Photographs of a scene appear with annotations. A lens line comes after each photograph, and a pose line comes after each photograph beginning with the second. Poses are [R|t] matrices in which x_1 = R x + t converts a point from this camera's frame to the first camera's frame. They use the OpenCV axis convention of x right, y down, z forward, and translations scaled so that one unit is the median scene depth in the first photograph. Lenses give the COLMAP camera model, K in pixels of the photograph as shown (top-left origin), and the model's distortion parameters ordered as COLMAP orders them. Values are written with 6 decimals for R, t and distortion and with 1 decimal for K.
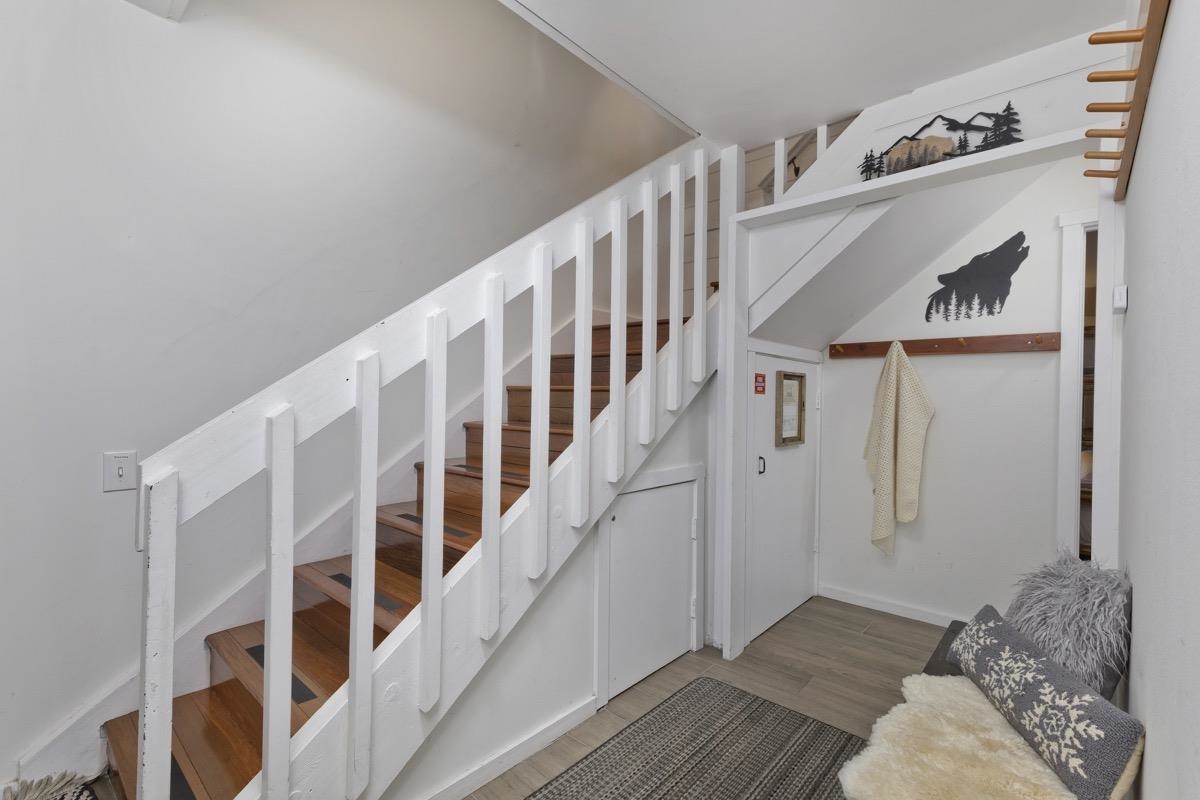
lens RADIAL K [[532.2, 0, 603.6], [0, 532.2, 405.6], [0, 0, 1]] dist [0.000948, 0.000080]
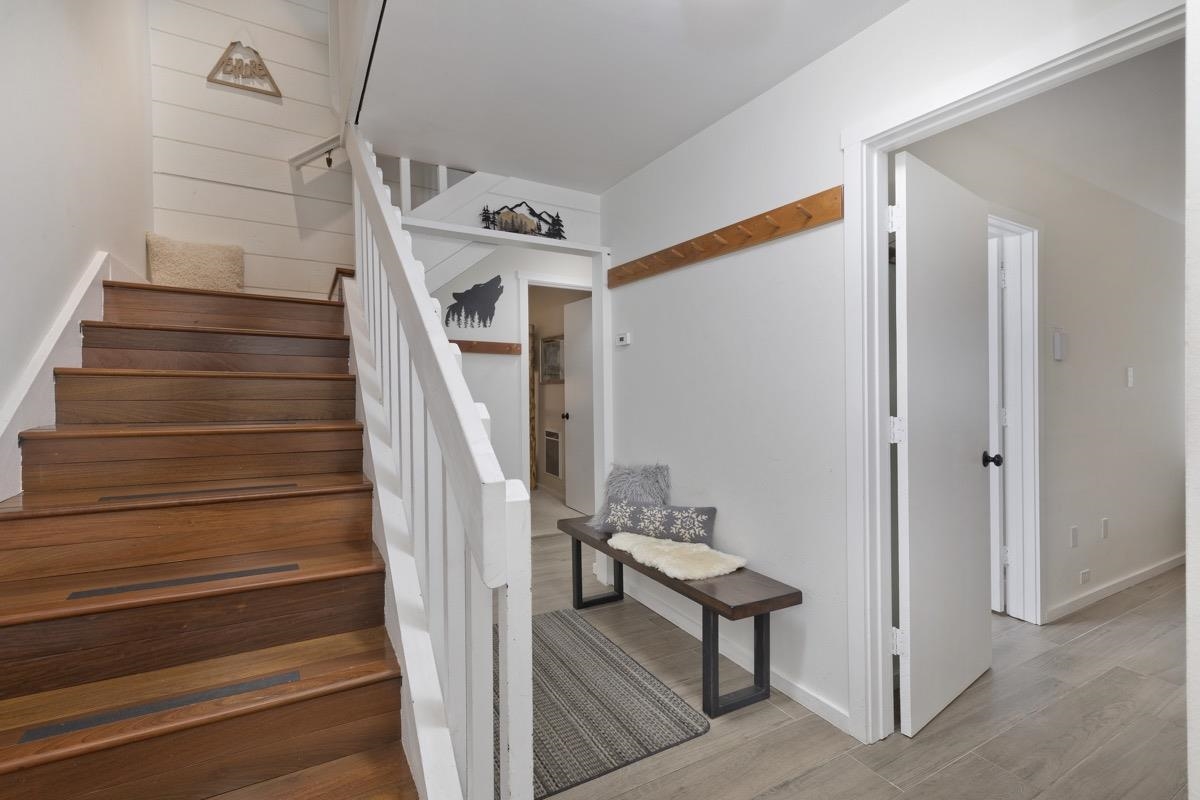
lens RADIAL K [[543.4, 0, 602.5], [0, 543.4, 393.7], [0, 0, 1]] dist [0.000539, 0.000020]
pose [[0.321764, -0.023140, 0.946537, -0.615661], [0.005147, 0.999729, 0.022690, -0.020093], [-0.946806, -0.002429, 0.321796, 0.218147]]
